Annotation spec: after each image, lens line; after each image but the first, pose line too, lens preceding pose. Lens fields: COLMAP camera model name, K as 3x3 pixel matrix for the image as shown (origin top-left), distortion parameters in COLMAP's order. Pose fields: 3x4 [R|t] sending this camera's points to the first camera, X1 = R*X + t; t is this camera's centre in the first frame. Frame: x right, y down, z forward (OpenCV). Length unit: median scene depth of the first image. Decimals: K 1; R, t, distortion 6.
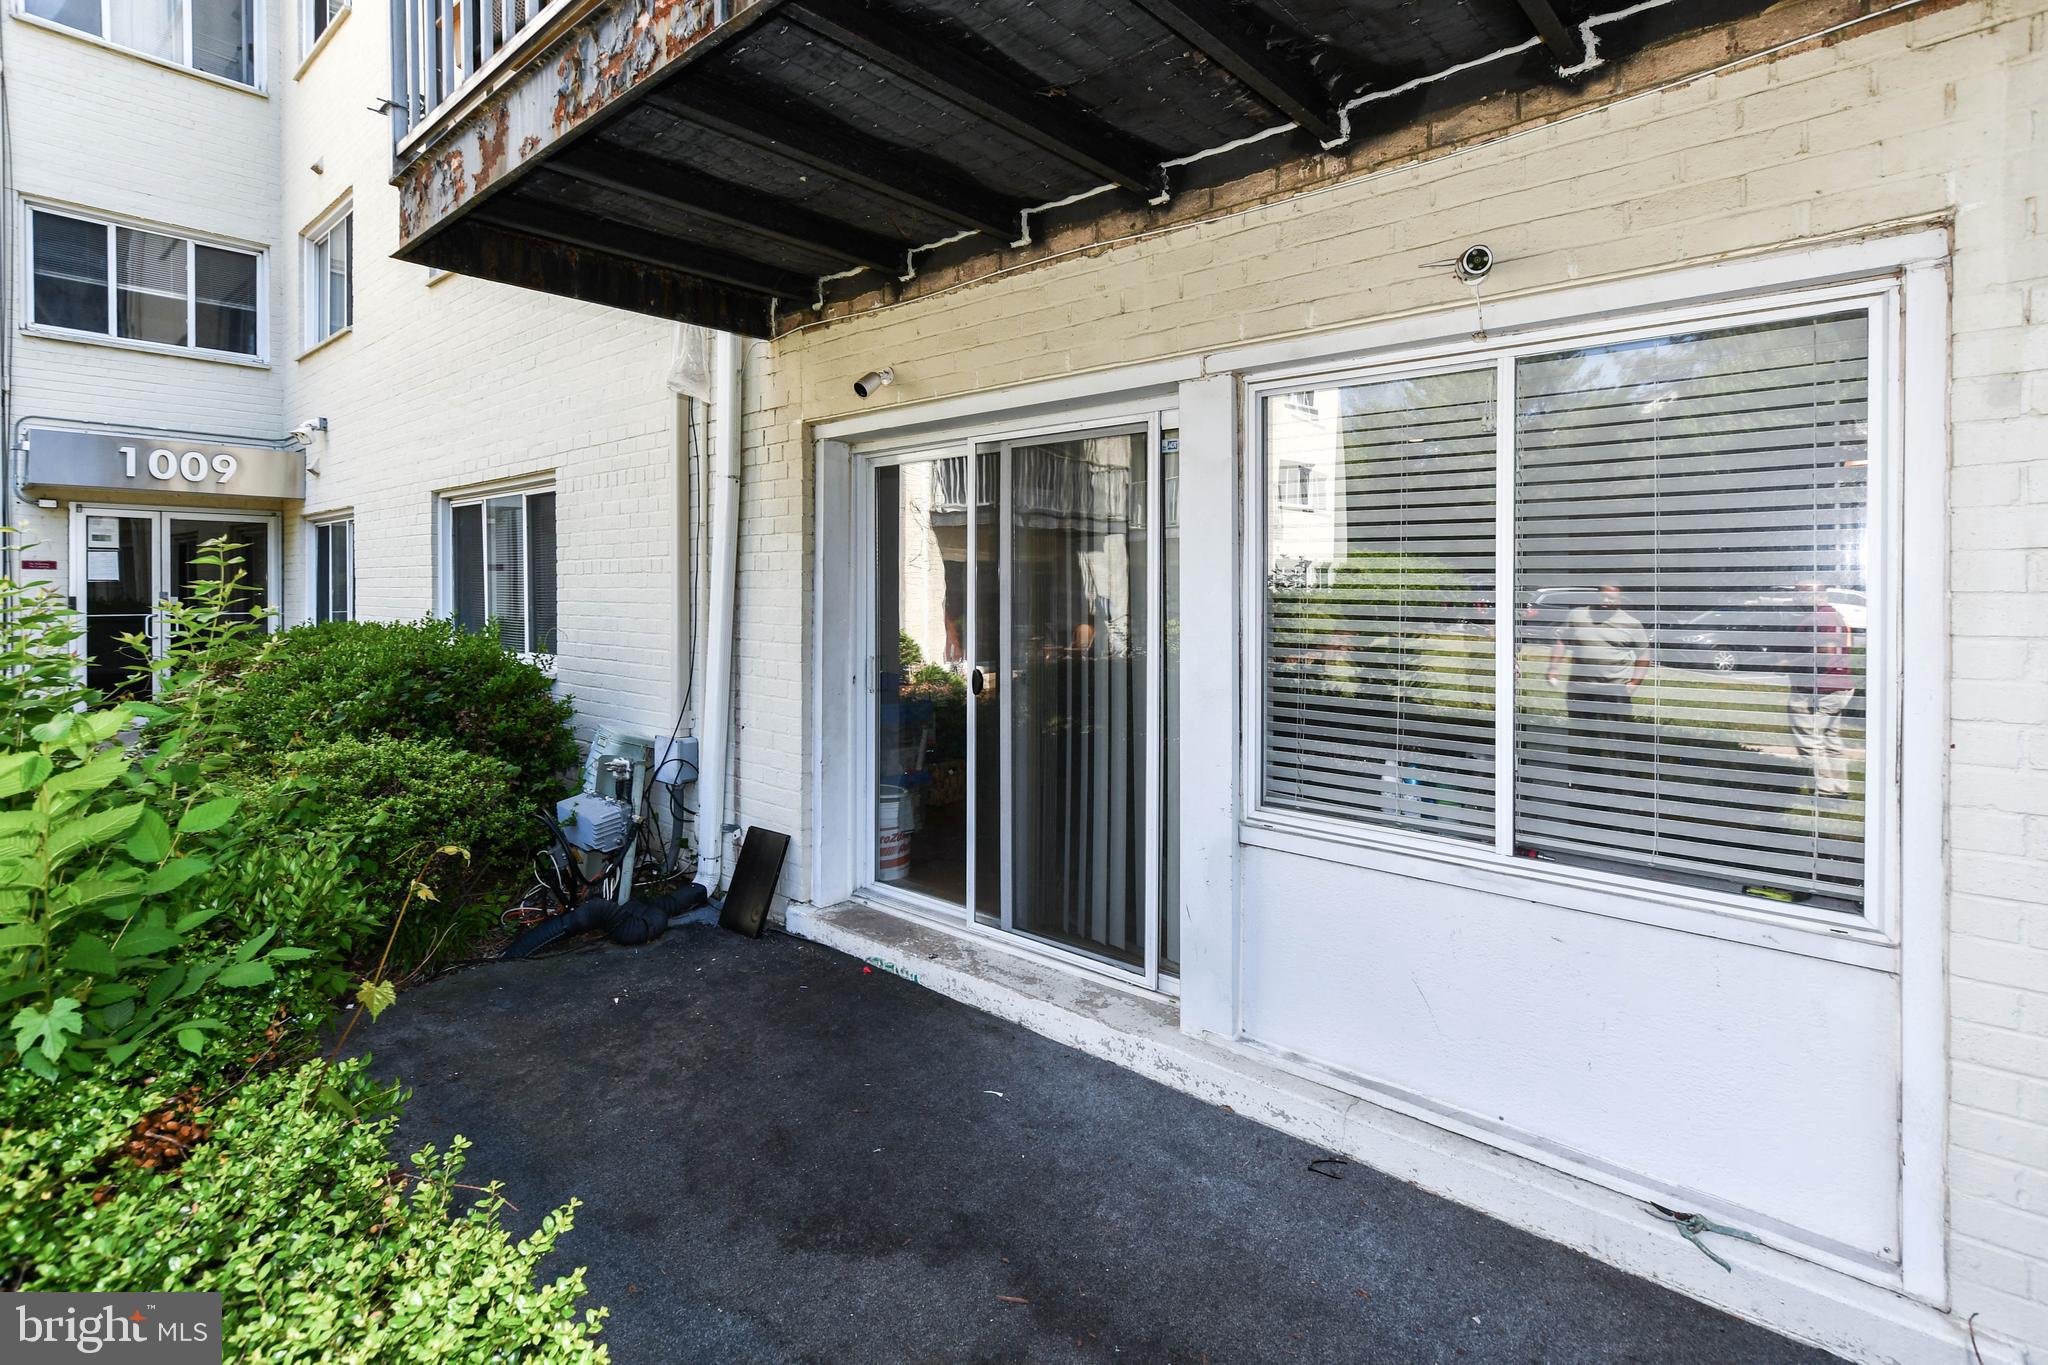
lens RADIAL K [[997.5, 0, 1019.9], [0, 997.5, 598.6], [0, 0, 1]] dist [-0.001639, 0.000510]
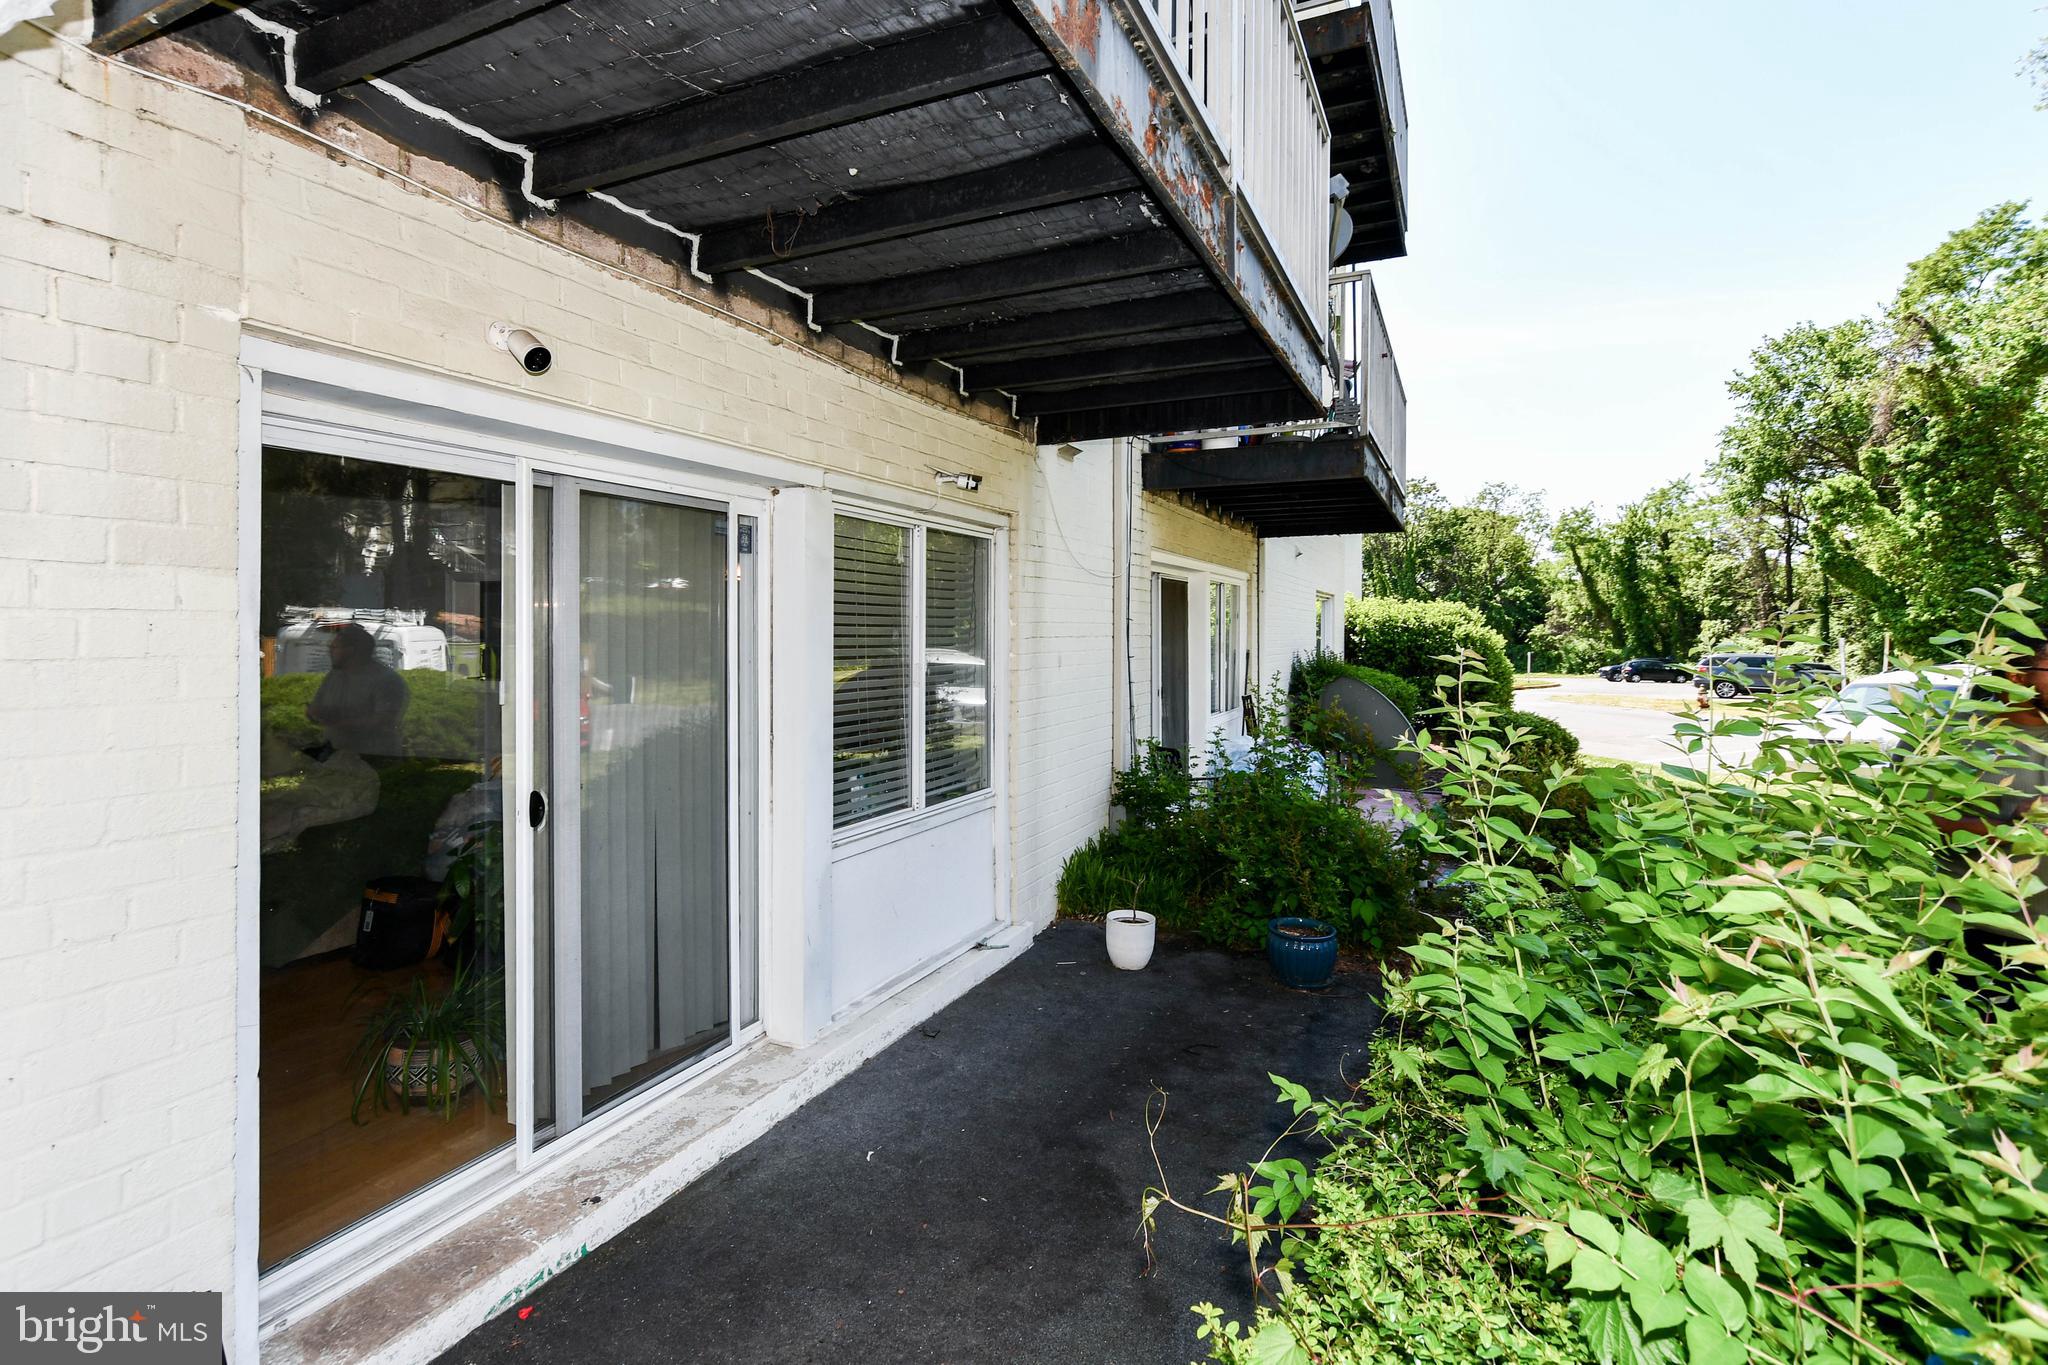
lens RADIAL K [[997.5, 0, 1003.1], [0, 997.5, 631.0], [0, 0, 1]] dist [-0.001639, 0.000510]
pose [[-0.282344, -0.003899, 0.959305, -1.015240], [0.009474, 0.999932, 0.006853, -0.053738], [-0.959266, 0.011023, -0.282288, 1.106848]]
